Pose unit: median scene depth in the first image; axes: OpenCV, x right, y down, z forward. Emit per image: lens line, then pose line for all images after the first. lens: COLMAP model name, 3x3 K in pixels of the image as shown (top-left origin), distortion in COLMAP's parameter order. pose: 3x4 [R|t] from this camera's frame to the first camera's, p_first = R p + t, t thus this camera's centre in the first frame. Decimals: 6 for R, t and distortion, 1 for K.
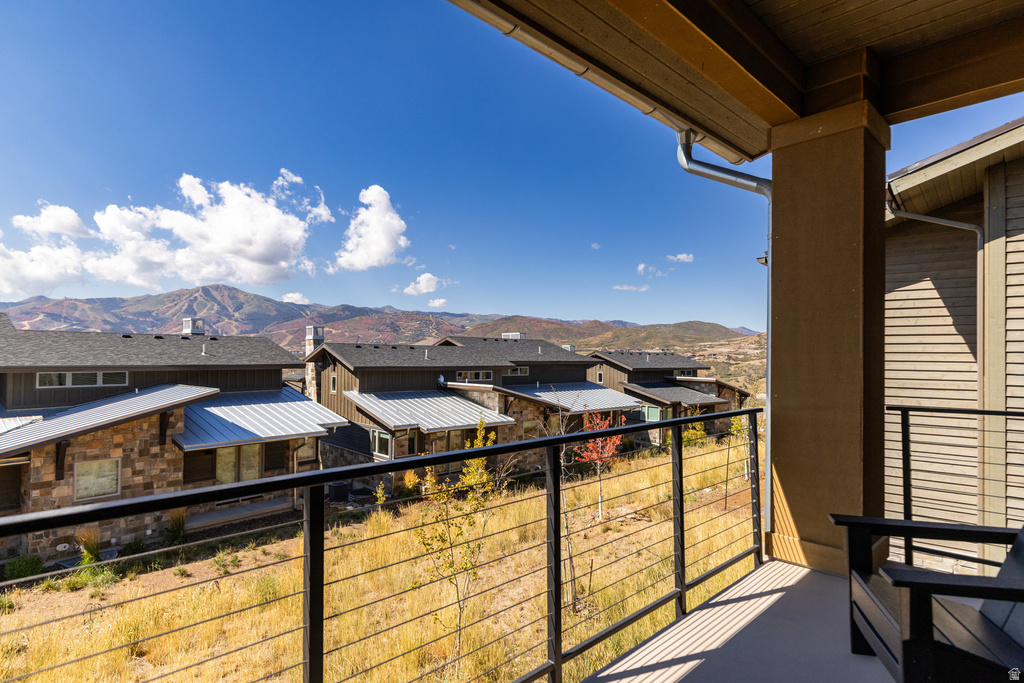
lens RADIAL K [[550.7, 0, 511.7], [0, 550.7, 344.4], [0, 0, 1]] dist [0.001751, -0.000237]
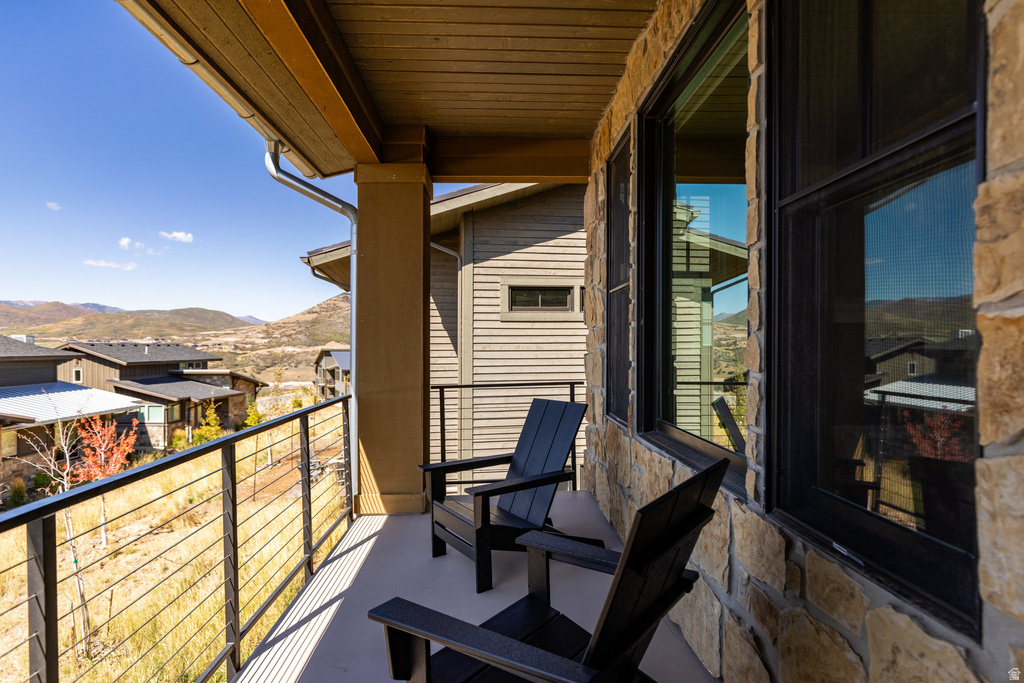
lens RADIAL K [[550.7, 0, 520.0], [0, 550.7, 349.4], [0, 0, 1]] dist [0.001751, -0.000237]
pose [[0.653705, -0.018975, 0.756512, -0.098916], [-0.003188, 0.999608, 0.027828, -0.008749], [-0.756743, -0.020603, 0.653388, -0.032983]]
